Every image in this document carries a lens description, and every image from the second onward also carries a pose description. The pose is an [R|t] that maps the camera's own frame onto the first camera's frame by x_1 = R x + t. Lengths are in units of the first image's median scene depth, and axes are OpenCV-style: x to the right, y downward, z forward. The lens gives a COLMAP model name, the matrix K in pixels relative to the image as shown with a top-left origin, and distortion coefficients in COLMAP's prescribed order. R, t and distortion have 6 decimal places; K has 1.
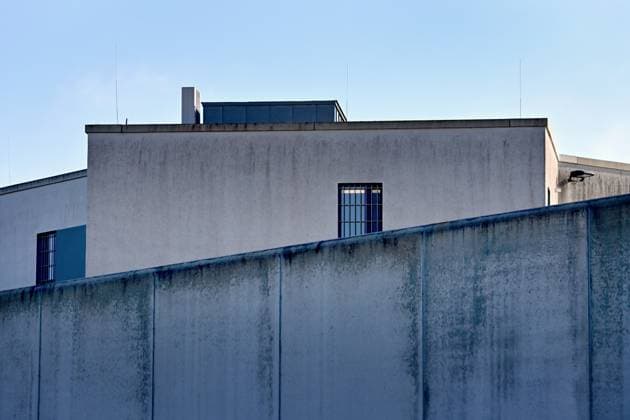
lens RADIAL K [[3751.7, 0, 315.0], [0, 3751.7, 210.0], [0, 0, 1]] dist [0.142010, 3.606888]
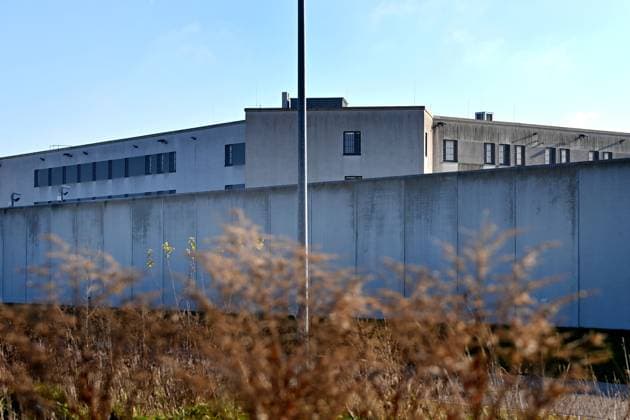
lens RADIAL K [[3751.7, 0, 315.0], [0, 3751.7, 210.0], [0, 0, 1]] dist [0.142010, 3.606888]
pose [[0.999296, -0.005020, -0.037175, 0.081572], [0.008545, 0.995413, 0.095287, -0.197481], [0.036526, -0.095537, 0.994755, -1.548612]]
